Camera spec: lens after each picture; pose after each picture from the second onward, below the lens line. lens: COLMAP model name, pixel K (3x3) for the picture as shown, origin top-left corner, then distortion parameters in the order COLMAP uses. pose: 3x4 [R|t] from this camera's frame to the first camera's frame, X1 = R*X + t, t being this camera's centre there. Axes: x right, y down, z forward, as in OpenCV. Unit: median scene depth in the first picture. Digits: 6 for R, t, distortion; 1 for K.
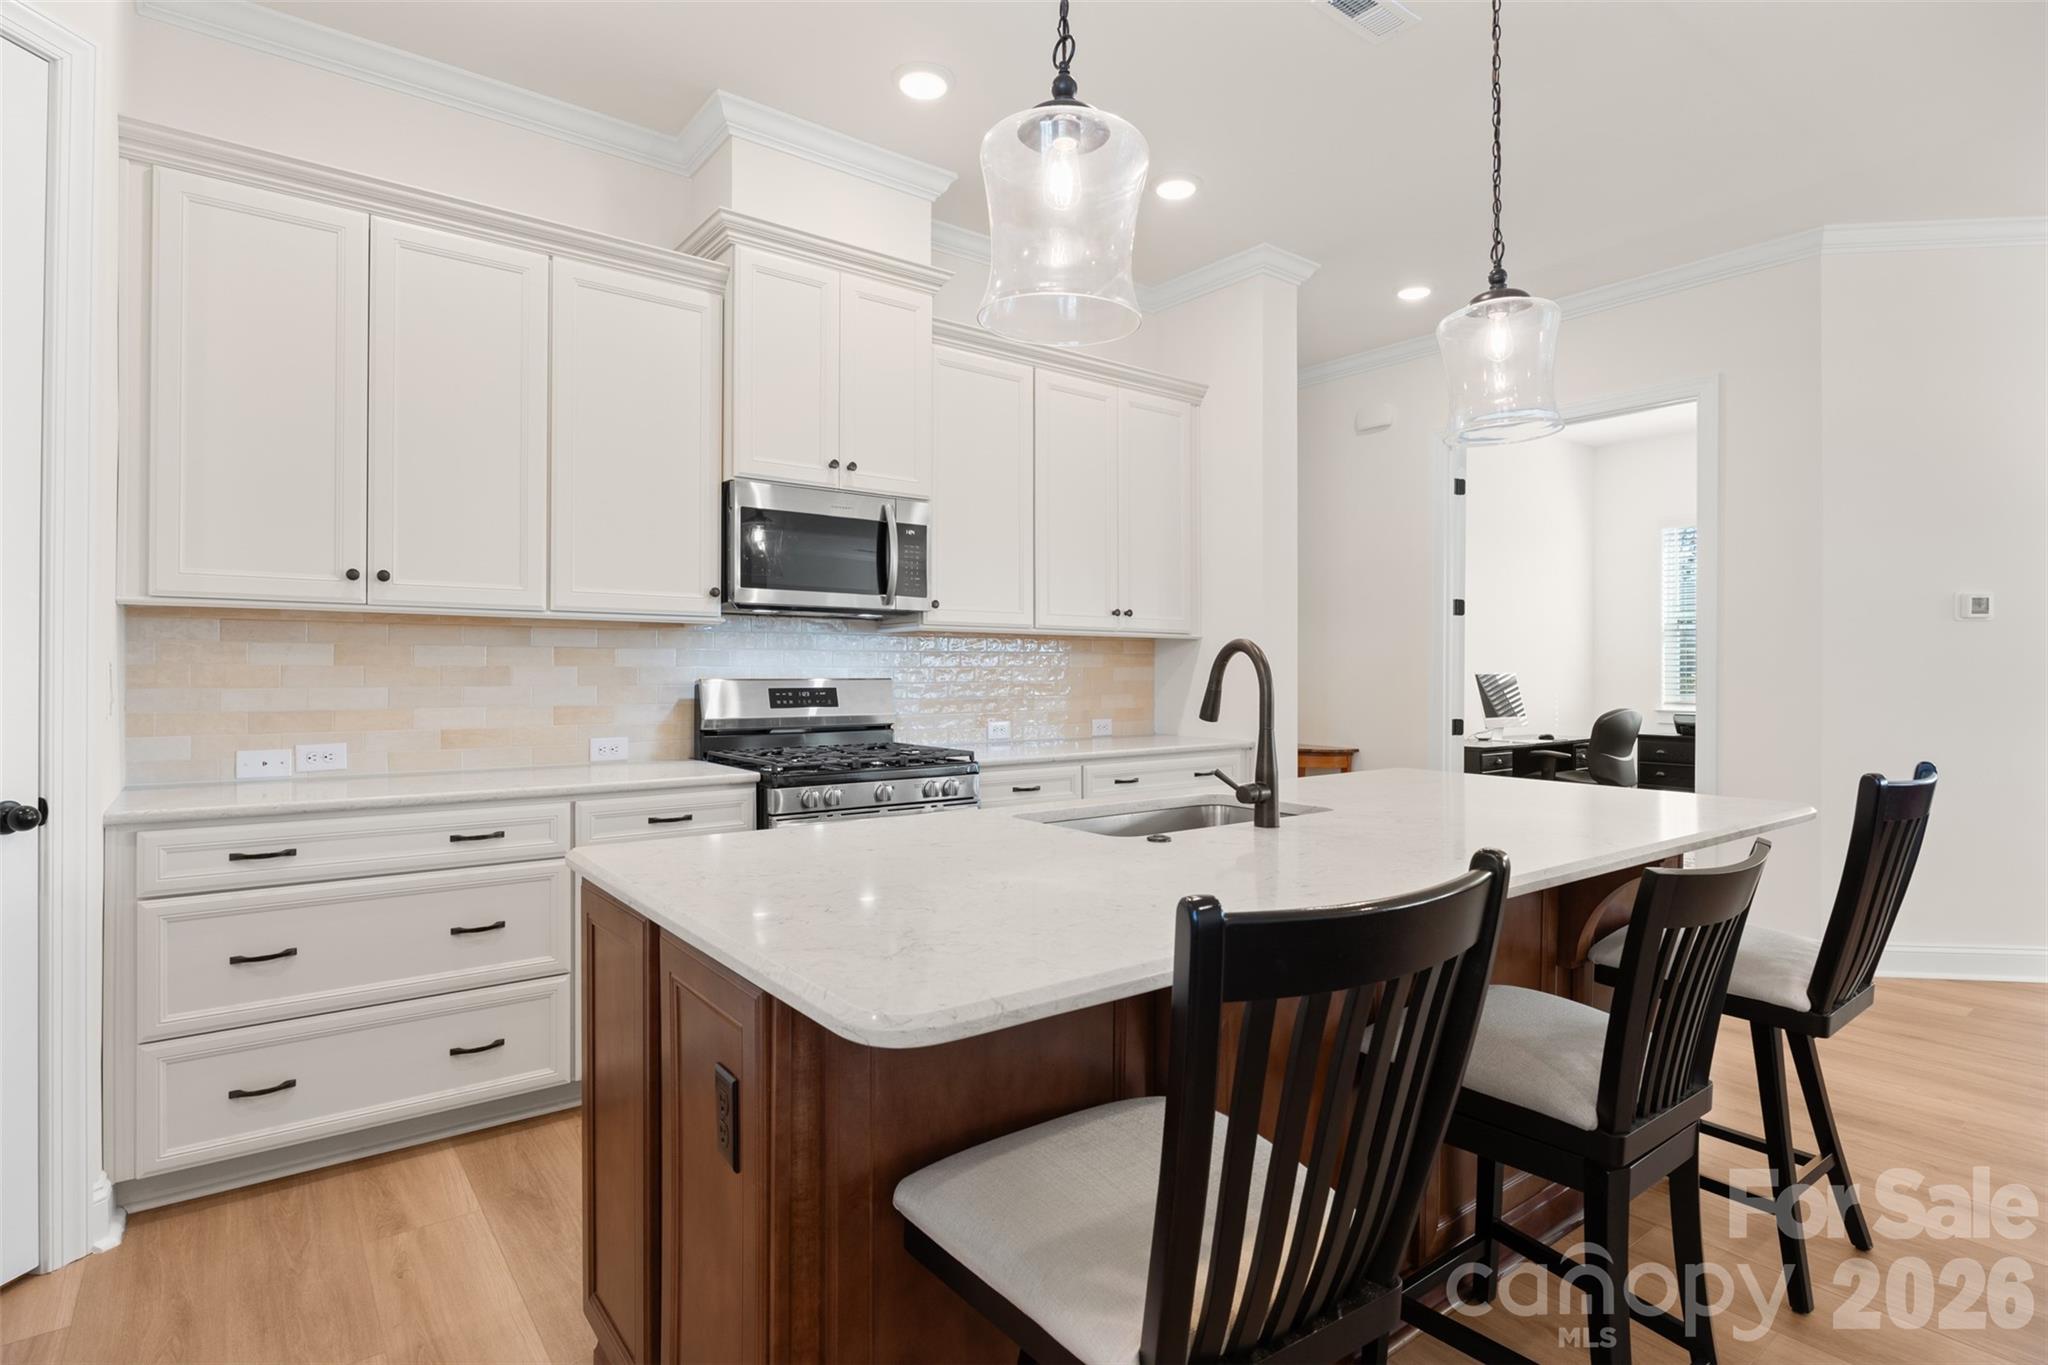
lens RADIAL K [[1038.7, 0, 1031.9], [0, 1038.7, 664.5], [0, 0, 1]] dist [-0.003886, -0.000452]
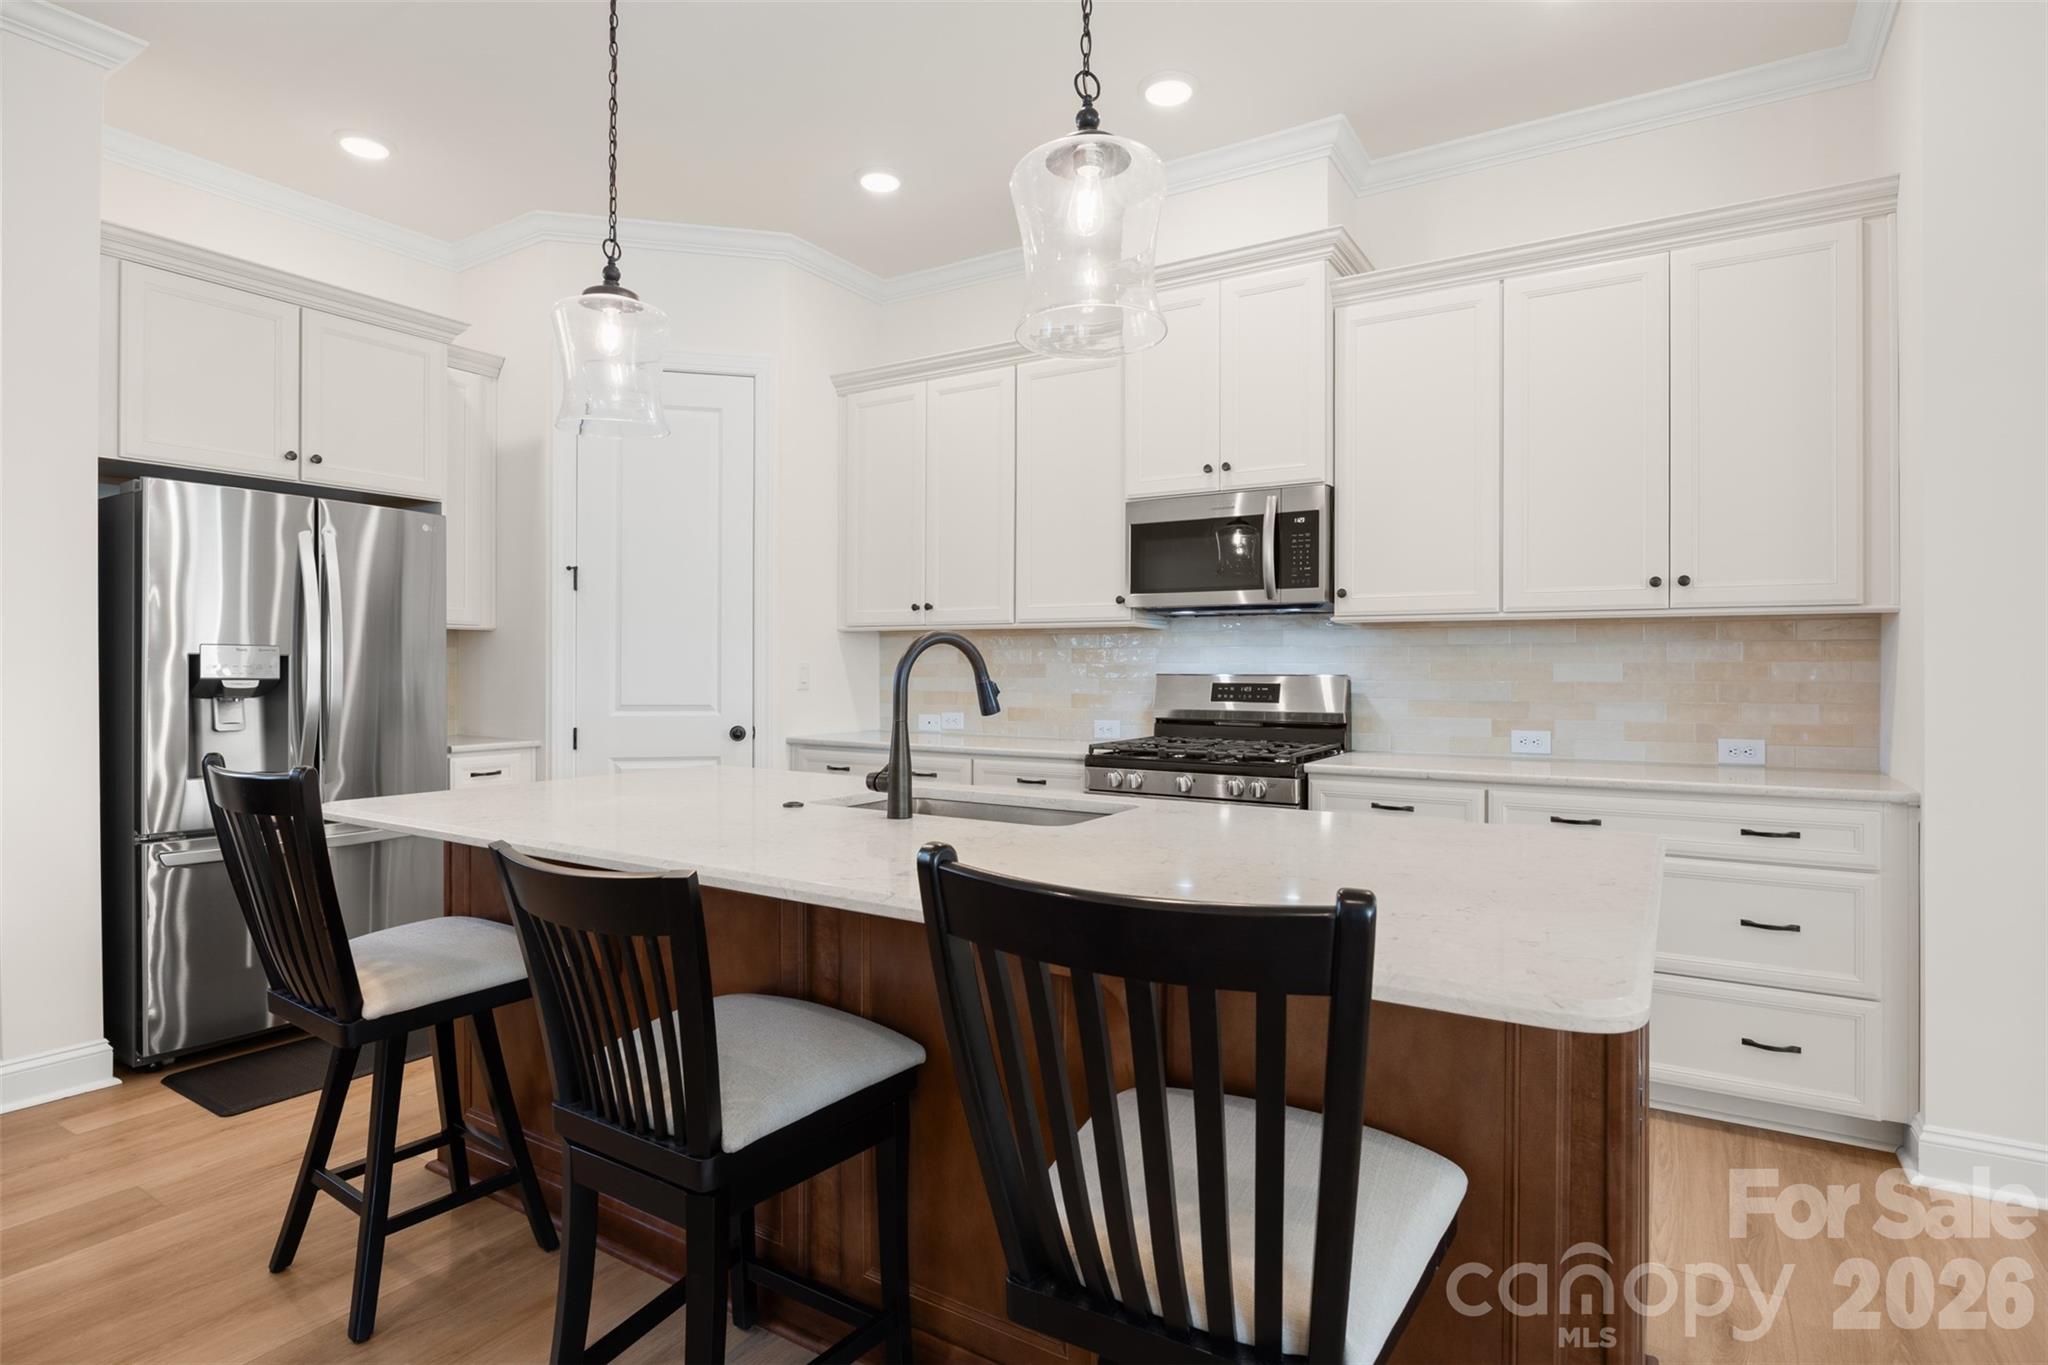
lens RADIAL K [[1043.4, 0, 1025.1], [0, 1043.4, 669.2], [0, 0, 1]] dist [-0.009579, 0.000265]
pose [[0.346797, -0.000446, -0.937940, 0.764402], [0.002910, 0.999996, 0.000600, 0.008195], [0.937936, -0.002938, 0.346797, 0.483982]]
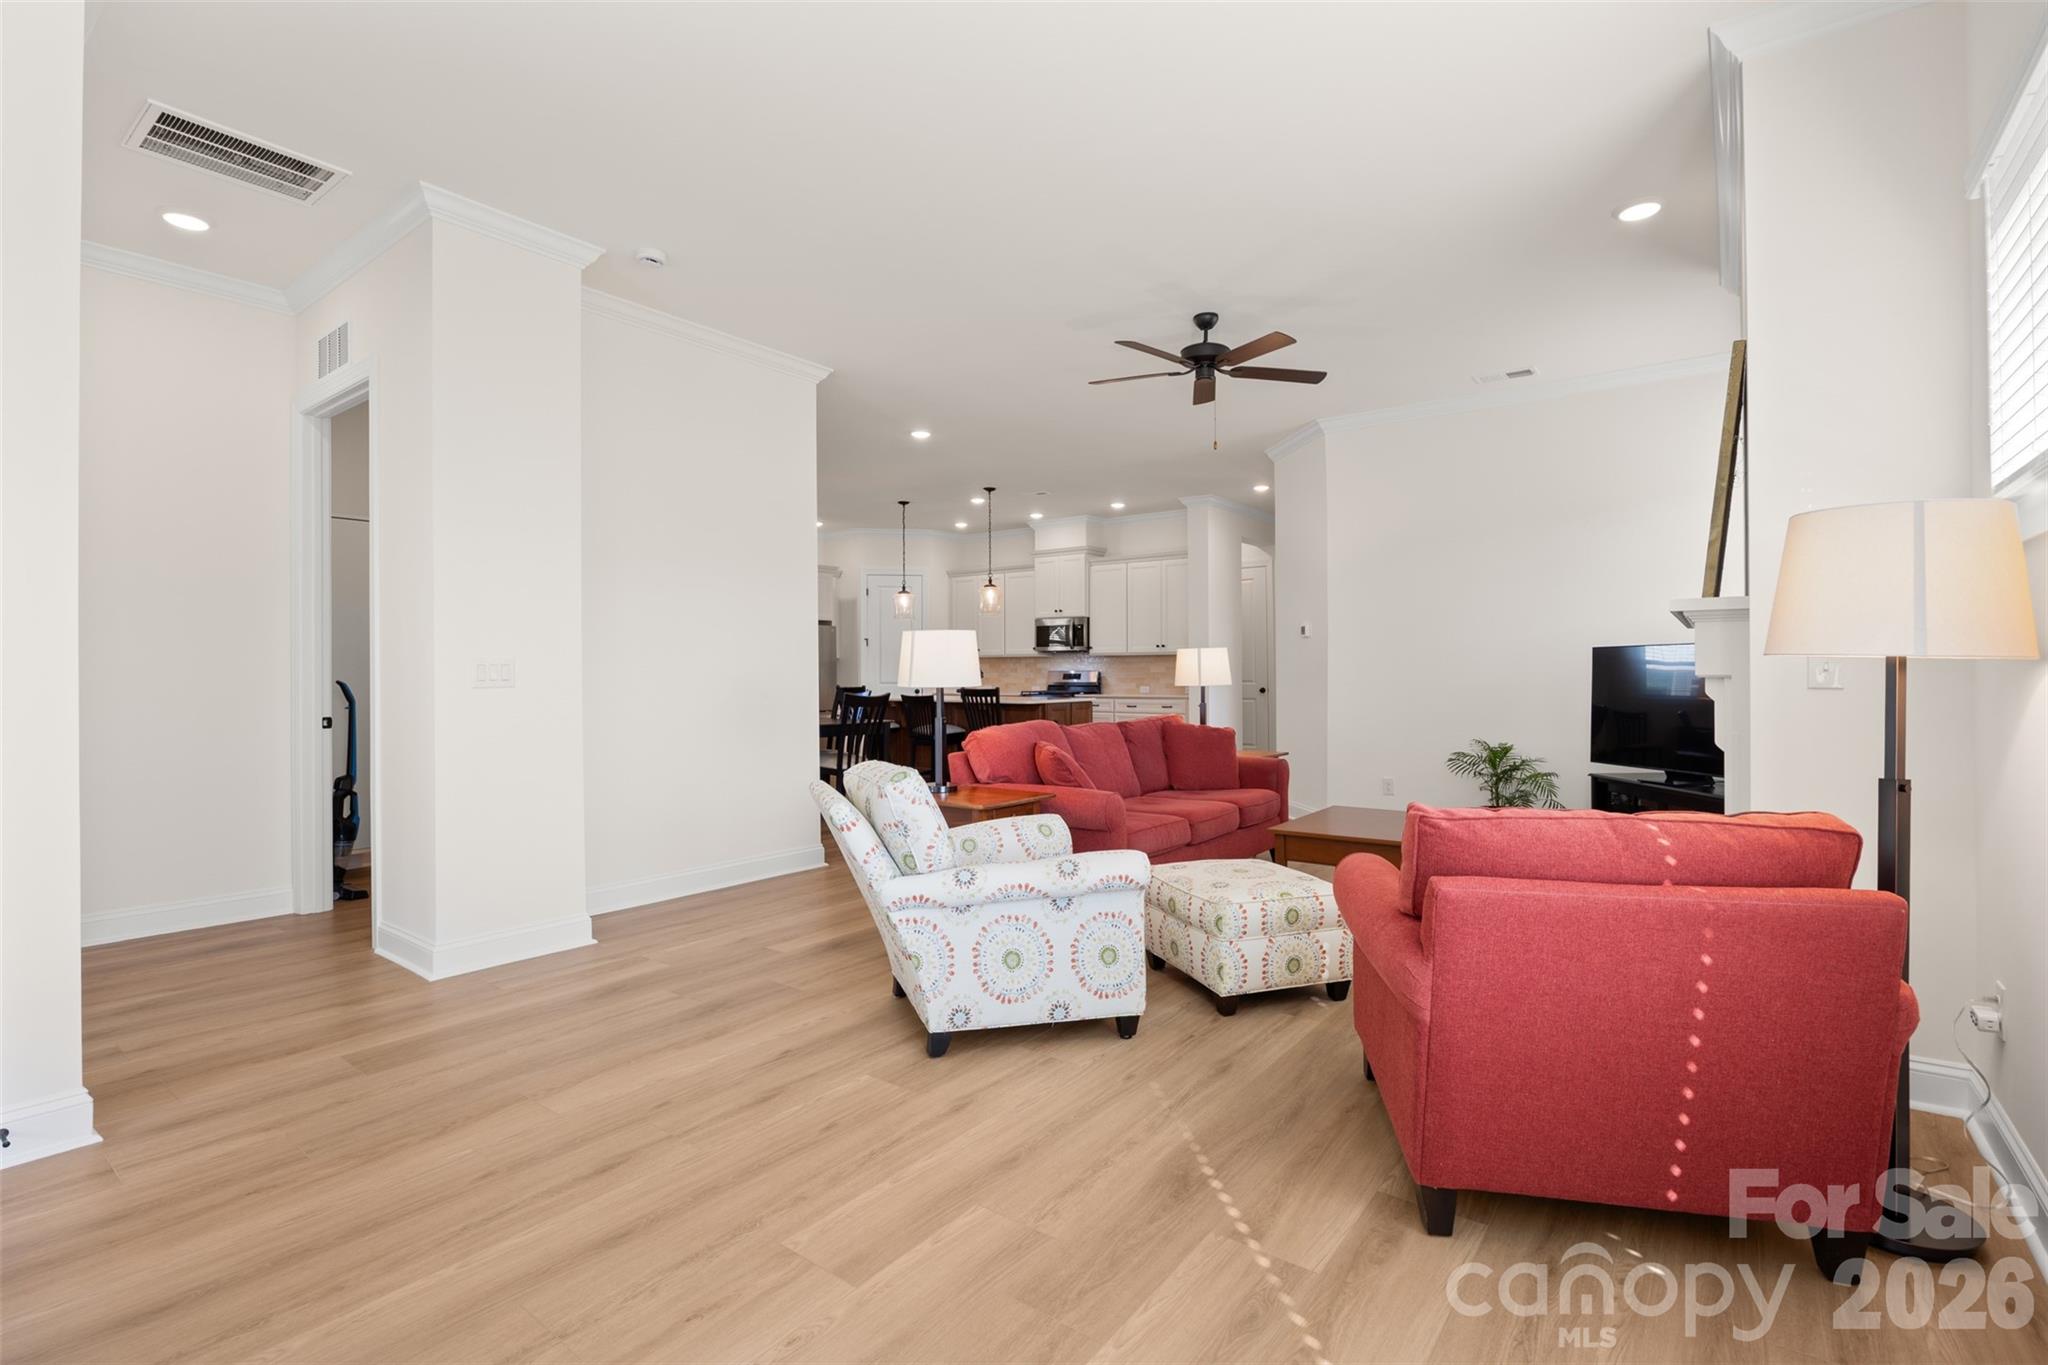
lens RADIAL K [[928.6, 0, 1024.0], [0, 928.6, 682.5], [0, 0, 1]] dist [0.022846, 0.000043]
pose [[0.262890, 0.008411, -0.964789, 3.023226], [0.010688, 0.999875, 0.011629, 0.016477], [0.964767, -0.013369, 0.262767, 0.046020]]
